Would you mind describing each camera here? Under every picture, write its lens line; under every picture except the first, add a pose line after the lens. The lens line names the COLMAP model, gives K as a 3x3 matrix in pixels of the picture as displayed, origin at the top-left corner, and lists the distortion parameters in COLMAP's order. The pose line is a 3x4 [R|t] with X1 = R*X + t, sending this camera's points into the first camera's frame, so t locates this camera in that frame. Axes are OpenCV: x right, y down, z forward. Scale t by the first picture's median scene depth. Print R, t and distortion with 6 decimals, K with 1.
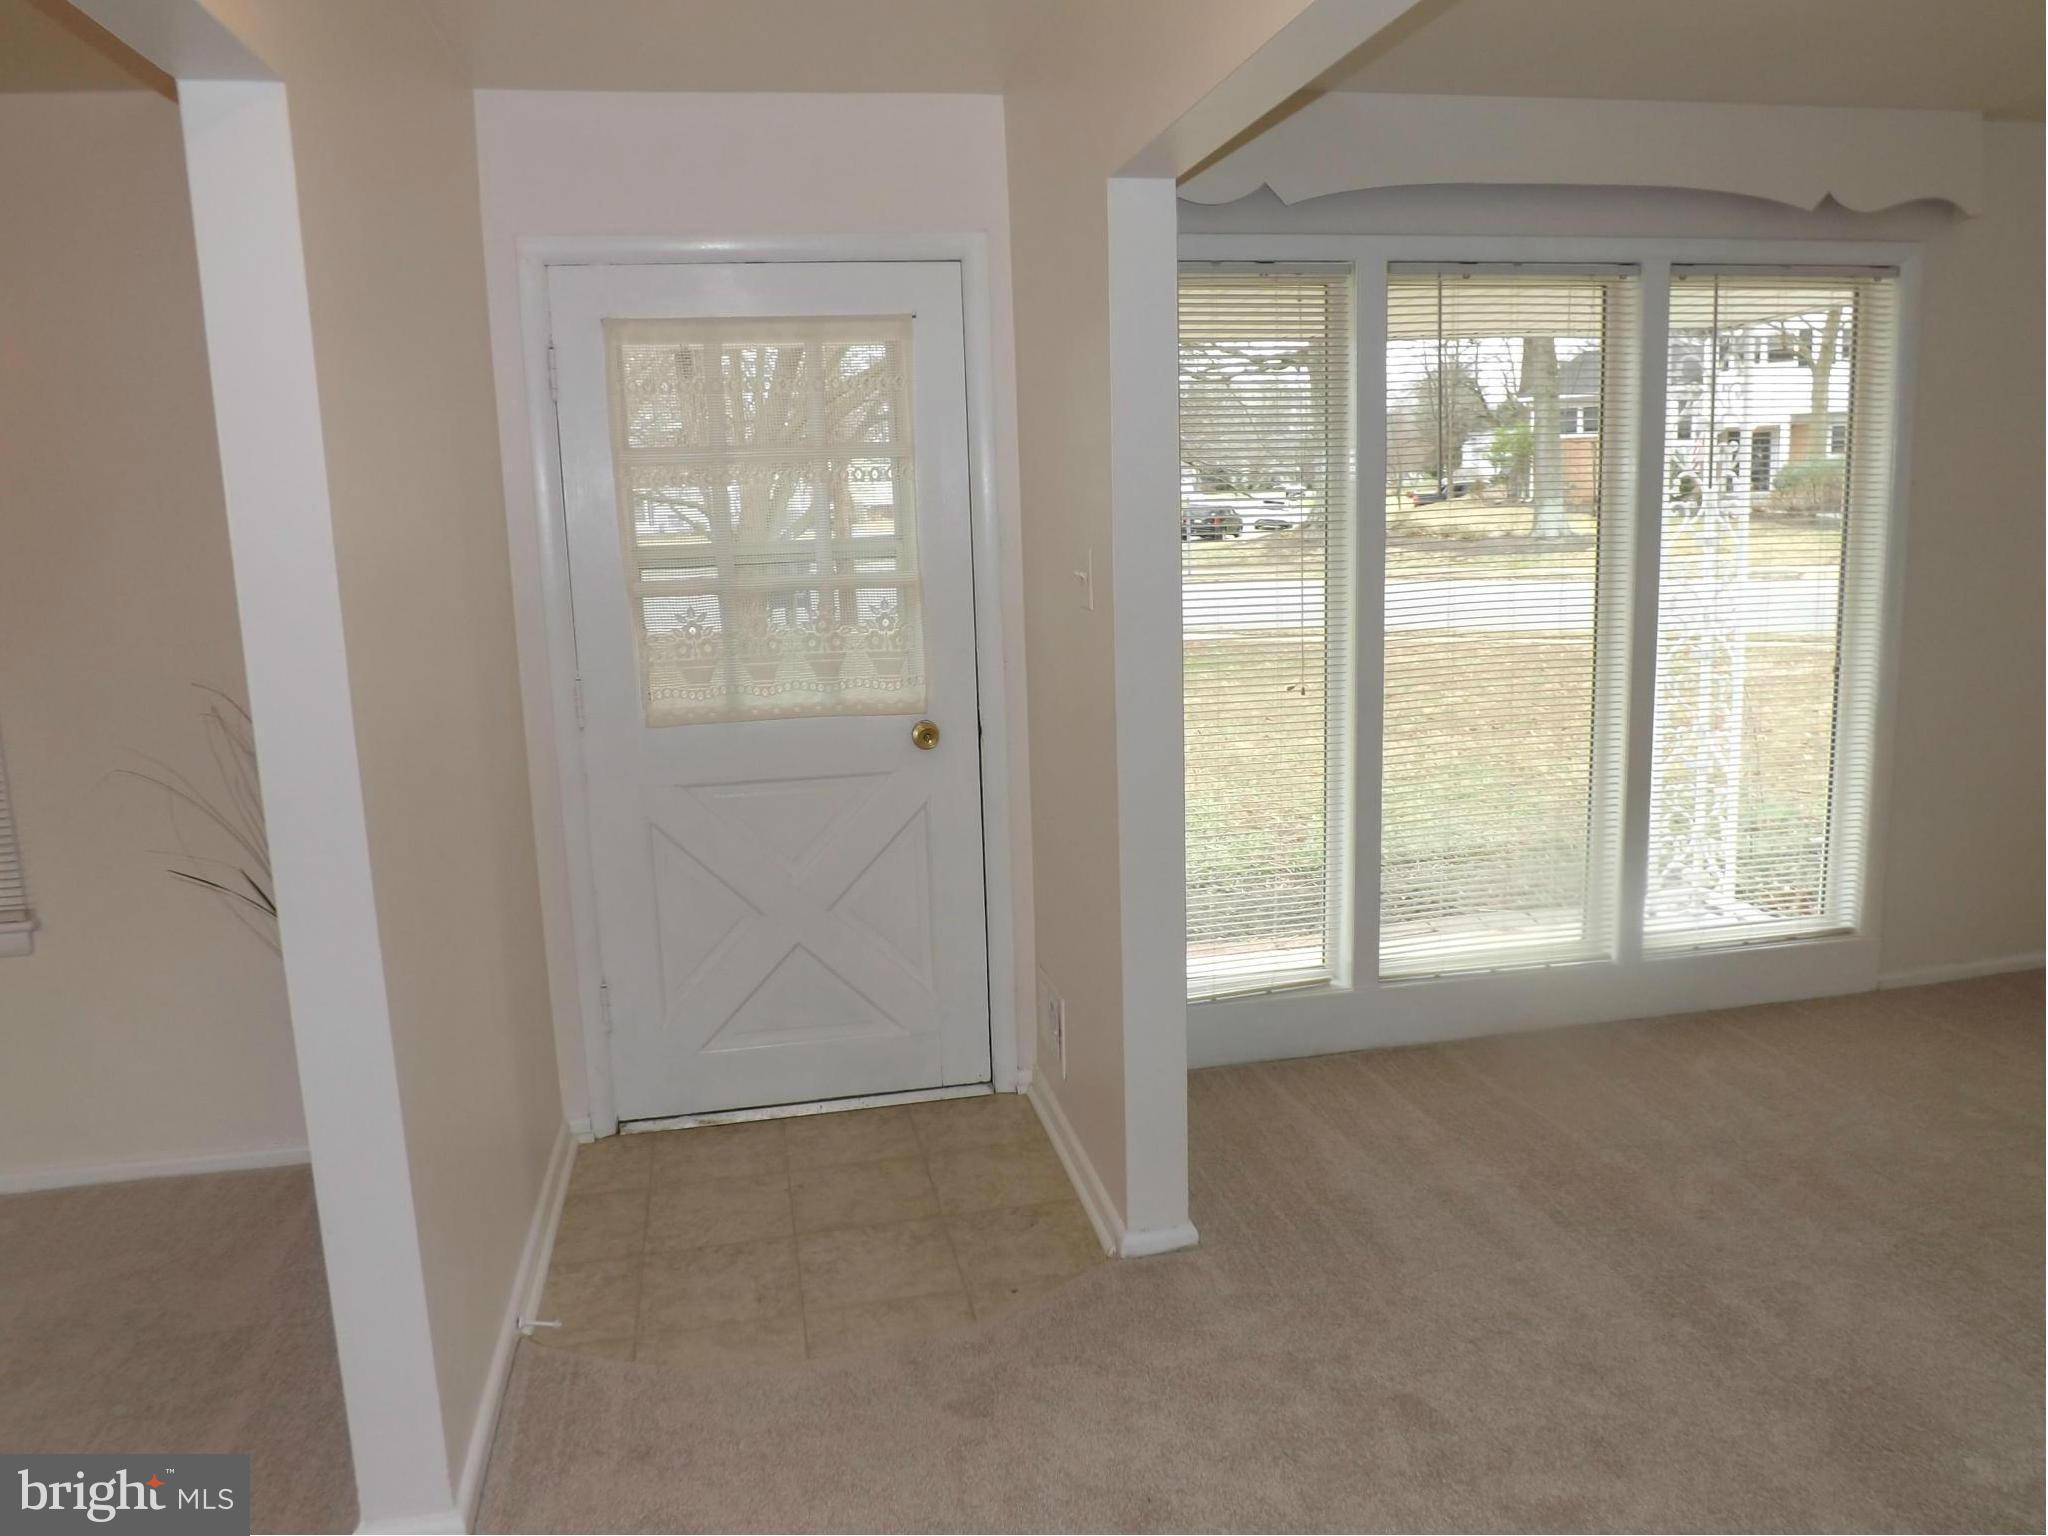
lens RADIAL K [[1509.1, 0, 1028.0], [0, 1509.1, 738.2], [0, 0, 1]] dist [-0.041259, 0.009491]
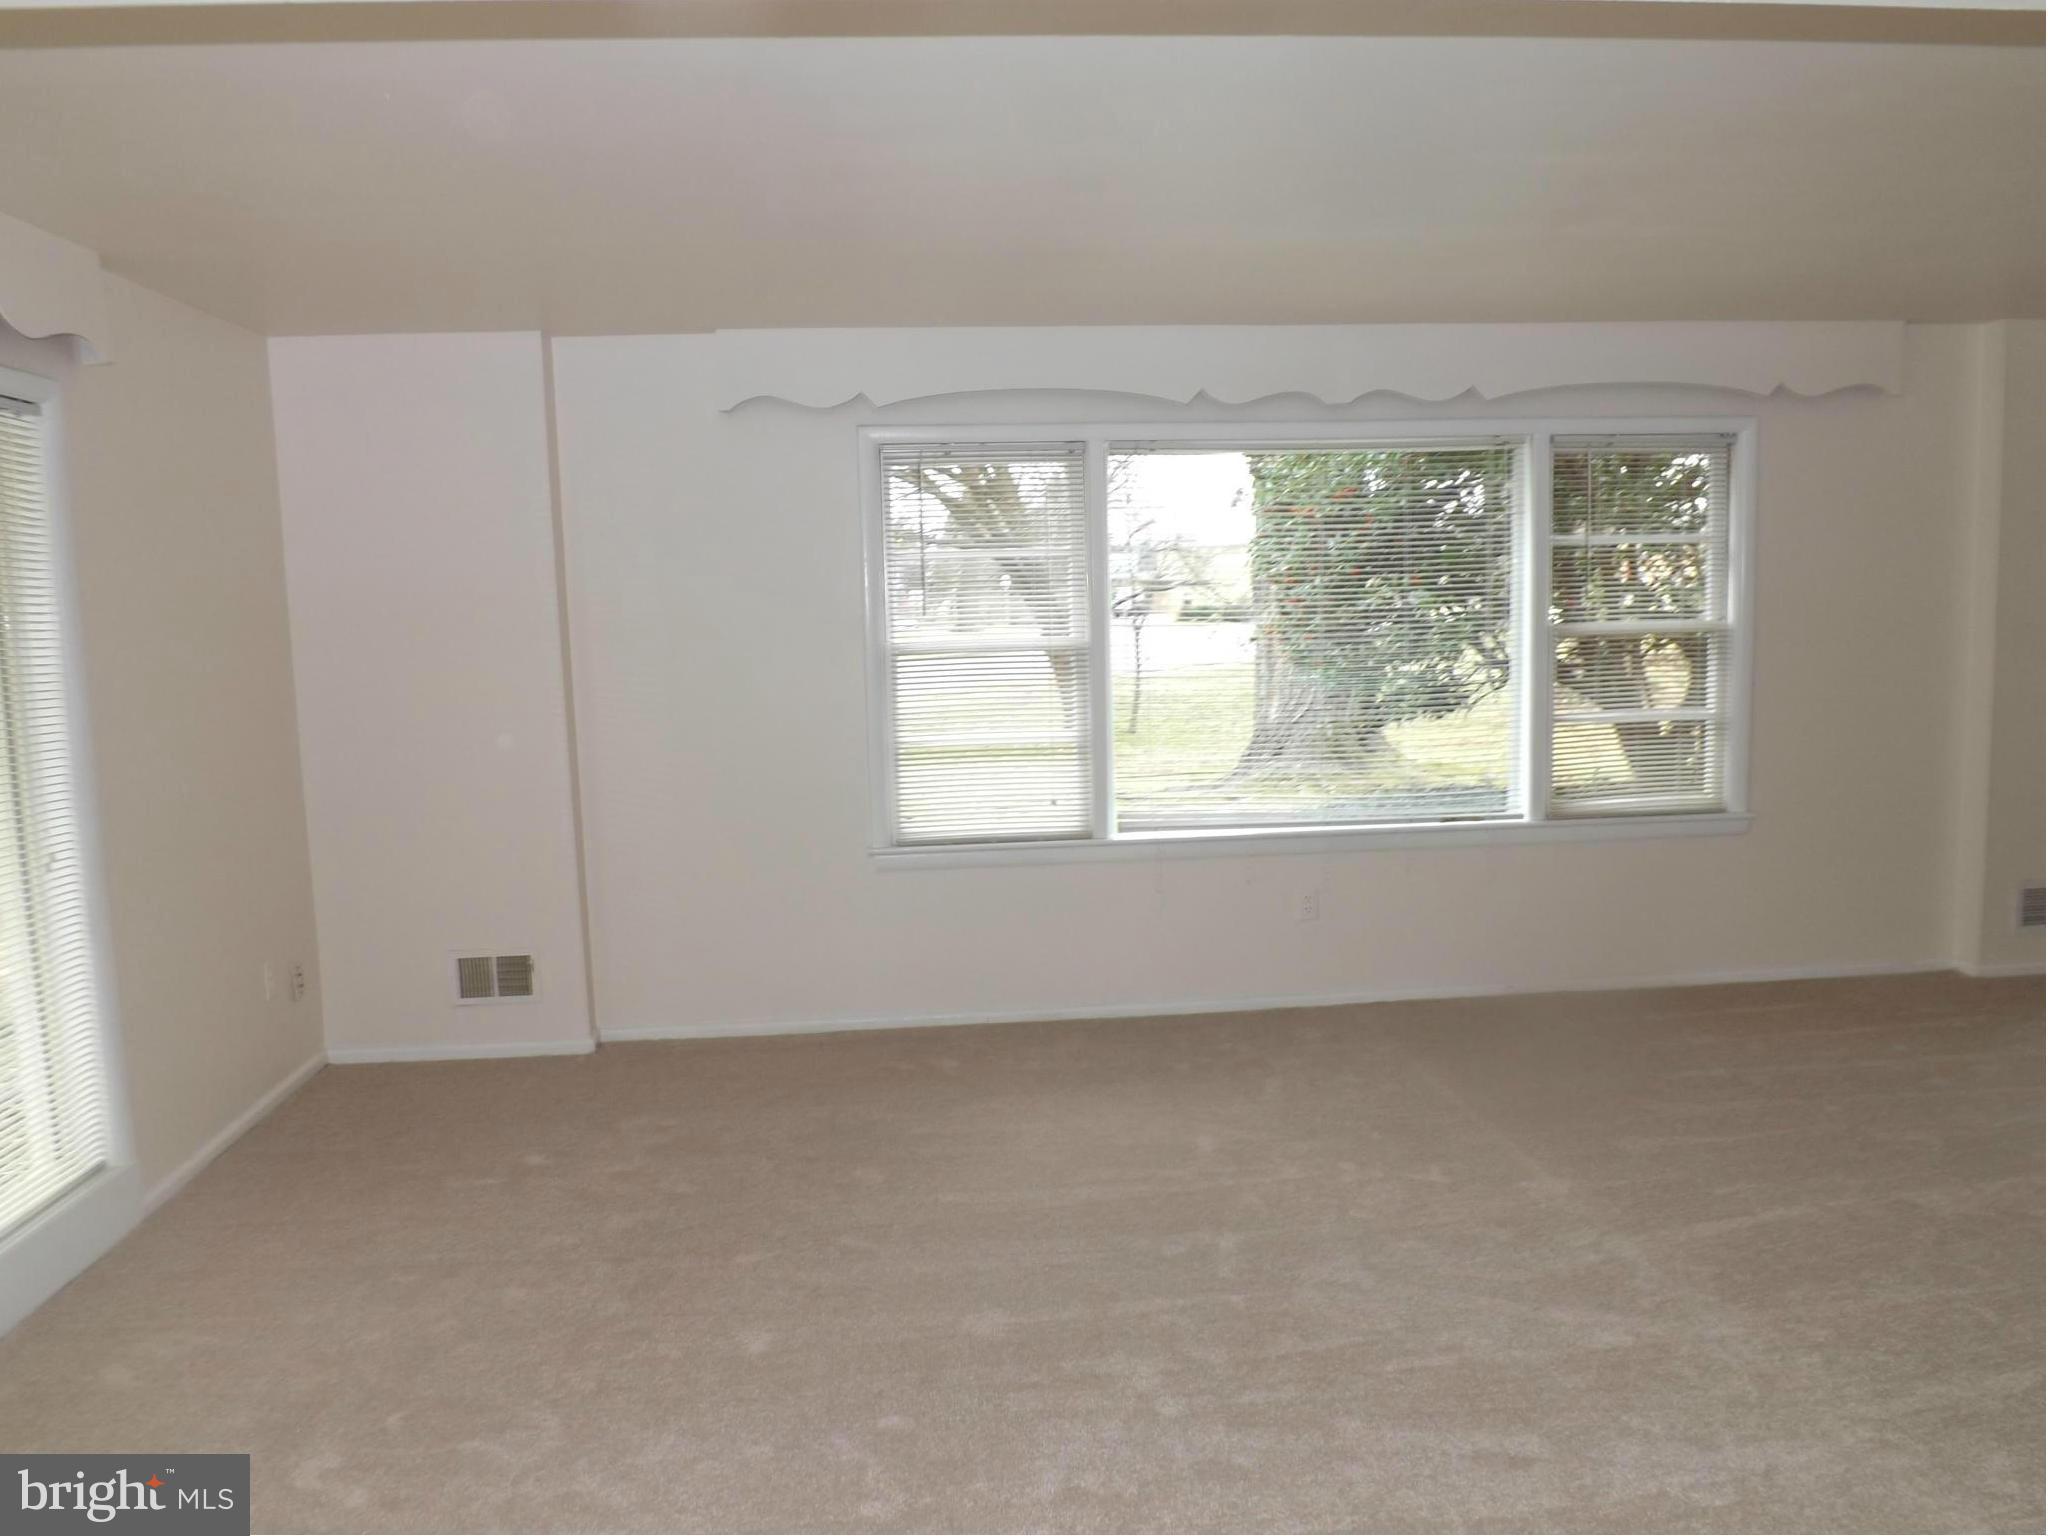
lens RADIAL K [[1509.1, 0, 1028.0], [0, 1509.1, 738.2], [0, 0, 1]] dist [-0.041259, 0.009491]
pose [[0.103392, -0.069584, 0.992204, -0.237836], [0.186431, 0.981226, 0.049387, -0.058711], [-0.977012, 0.179872, 0.114424, 0.369393]]
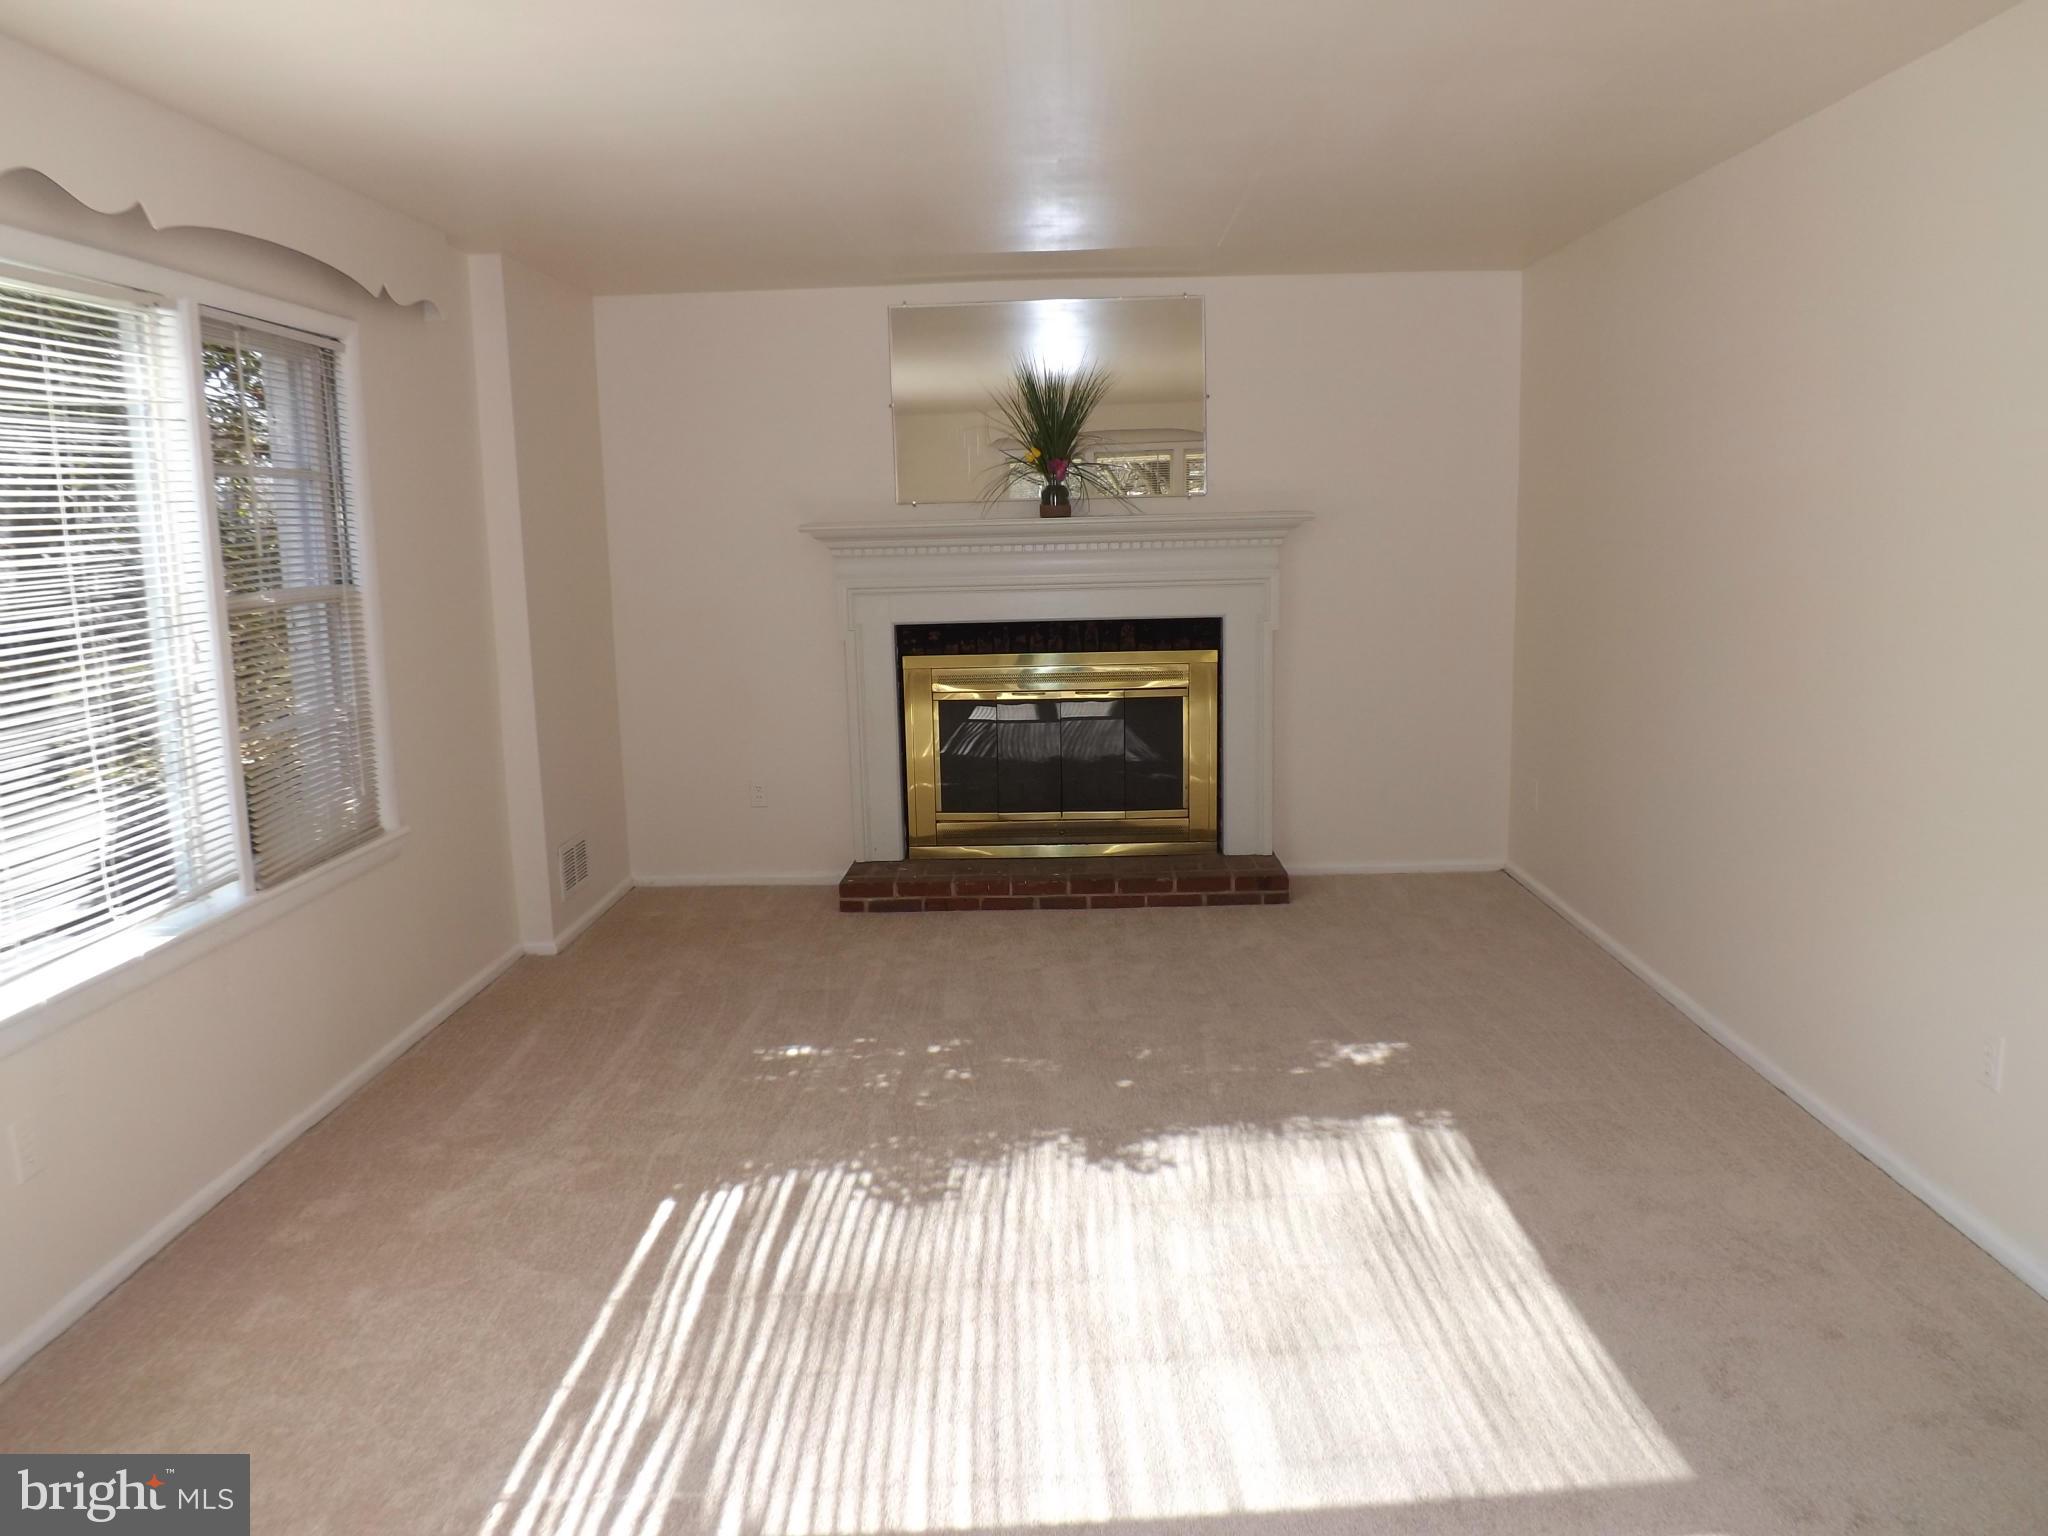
lens RADIAL K [[1509.1, 0, 1028.0], [0, 1509.1, 738.2], [0, 0, 1]] dist [-0.041259, 0.009491]
pose [[-0.974216, 0.033966, 0.223048, 0.505758], [0.101578, 0.948772, 0.299189, -0.143064], [-0.201460, 0.314131, -0.927758, 0.794332]]
